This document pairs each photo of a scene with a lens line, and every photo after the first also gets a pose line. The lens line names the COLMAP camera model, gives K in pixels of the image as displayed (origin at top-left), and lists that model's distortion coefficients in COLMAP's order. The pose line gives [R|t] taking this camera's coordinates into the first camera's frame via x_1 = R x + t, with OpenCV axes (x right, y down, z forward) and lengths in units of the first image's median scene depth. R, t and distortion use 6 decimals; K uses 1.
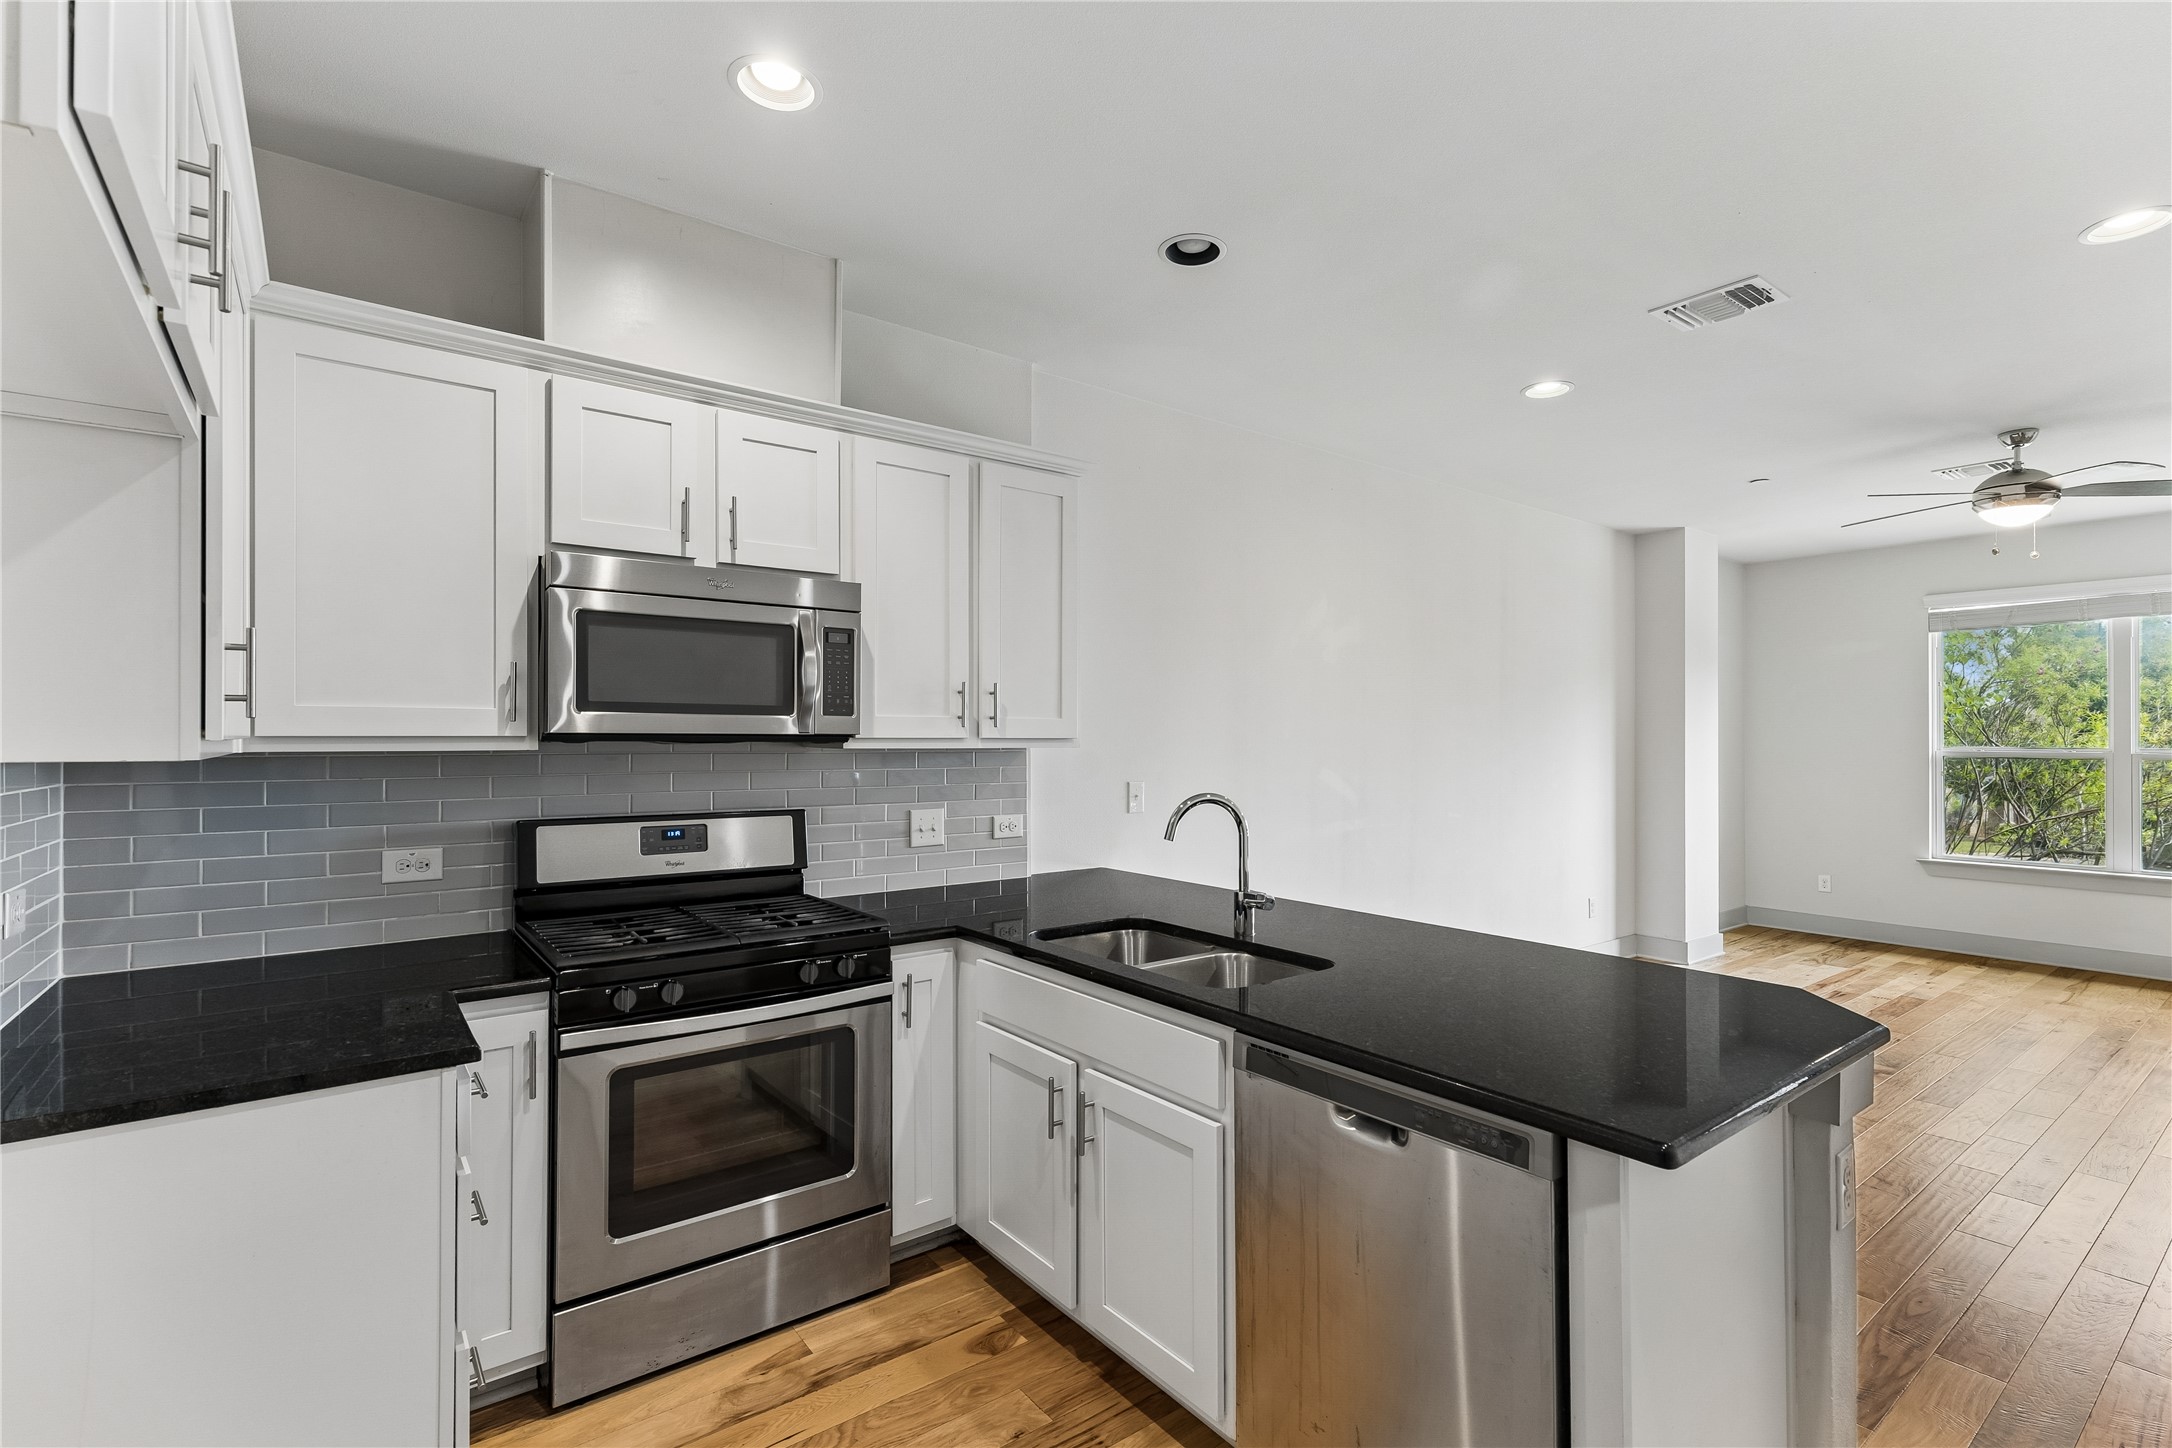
lens RADIAL K [[990.1, 0, 1087.8], [0, 990.1, 734.8], [0, 0, 1]] dist [0.009700, -0.001855]
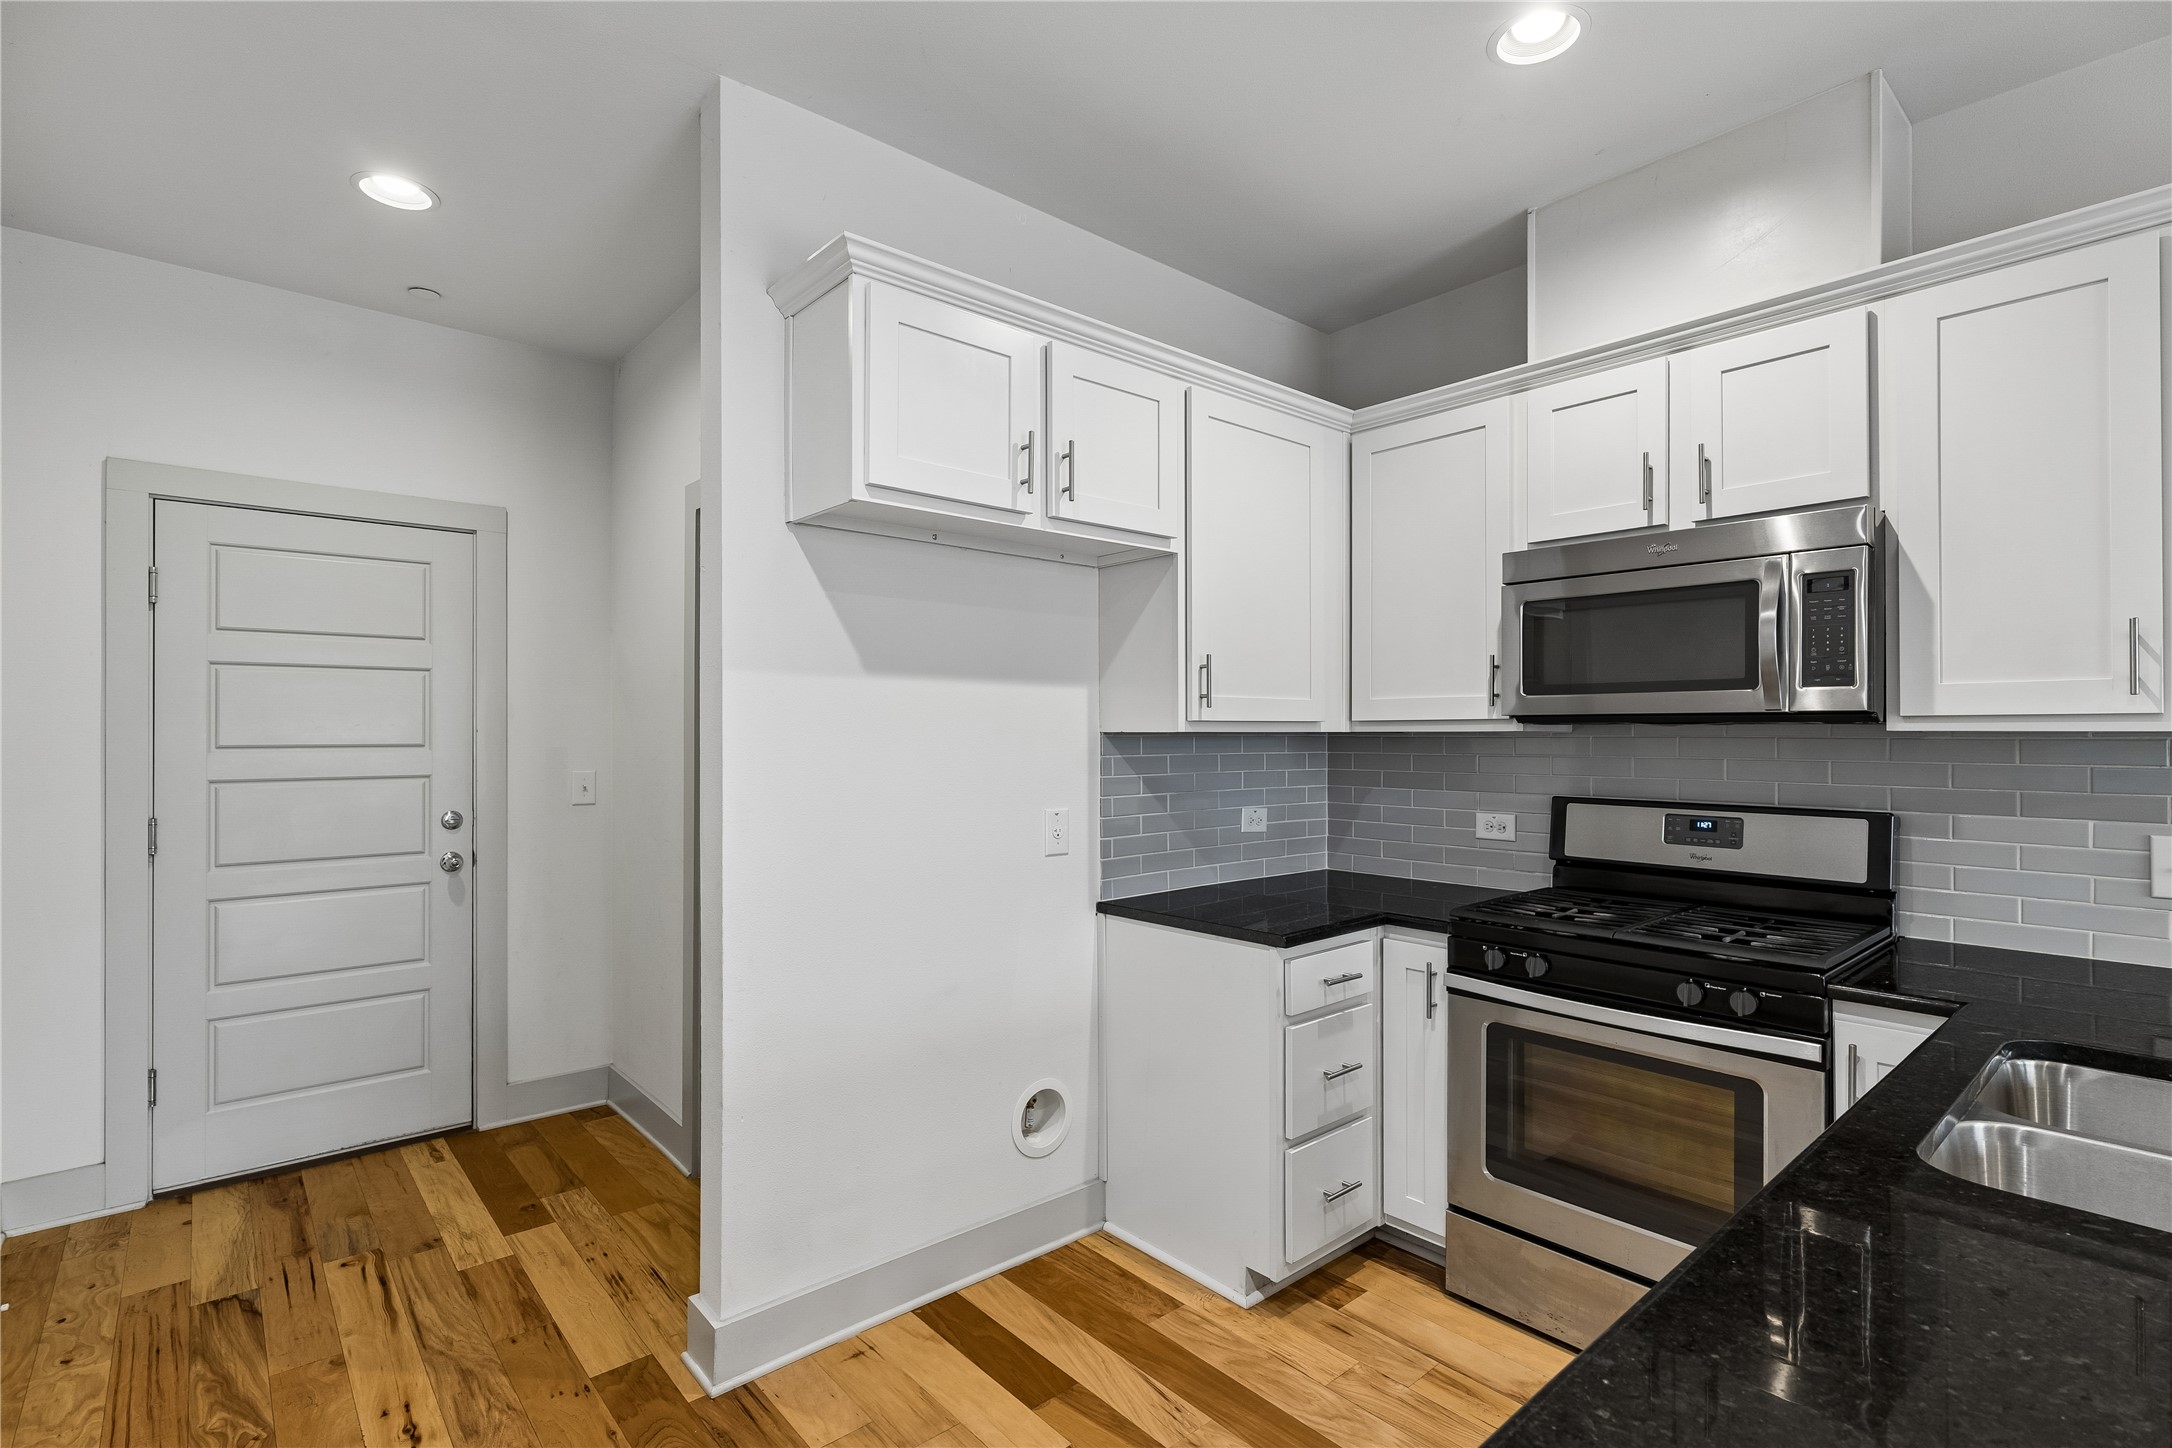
lens RADIAL K [[1023.9, 0, 1089.9], [0, 1023.9, 728.8], [0, 0, 1]] dist [0.003477, 0.001072]
pose [[0.064635, -0.006558, -0.997887, 0.524191], [0.002388, 0.999977, -0.006417, 0.017513], [0.997906, -0.001968, 0.064649, 0.407389]]
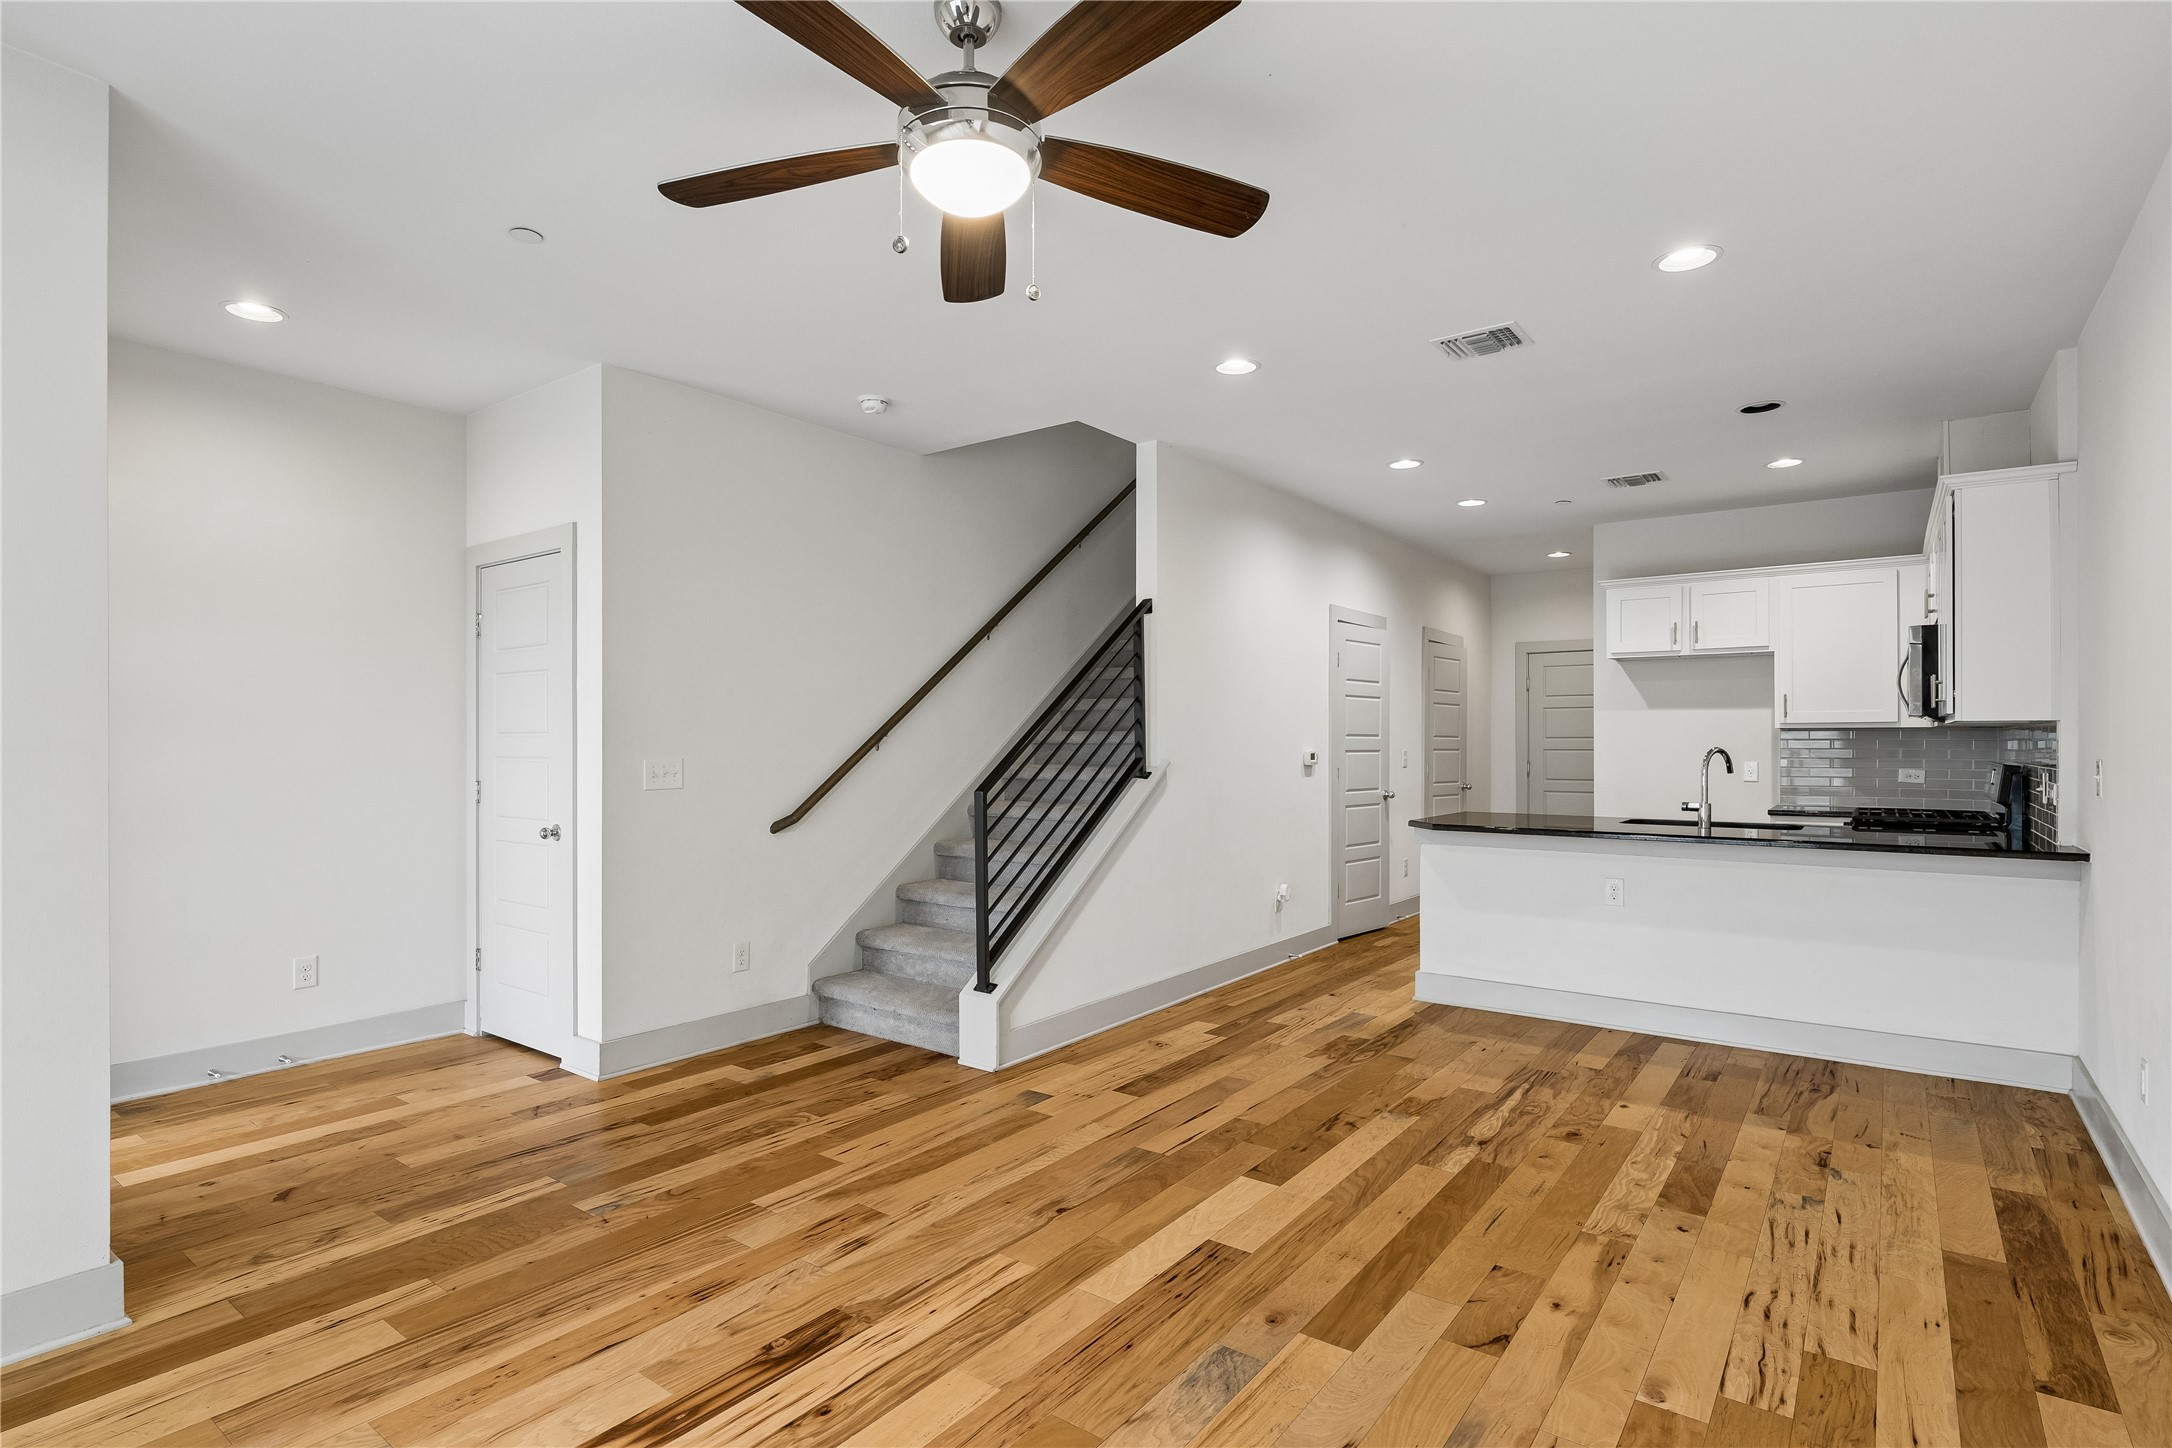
lens RADIAL K [[1079.8, 0, 1087.3], [0, 1079.8, 739.5], [0, 0, 1]] dist [-0.004904, -0.000627]
pose [[-0.961297, -0.003894, -0.275485, 1.747639], [-0.002657, 0.999985, -0.004866, 0.057520], [0.275500, -0.003946, -0.961293, 2.550411]]
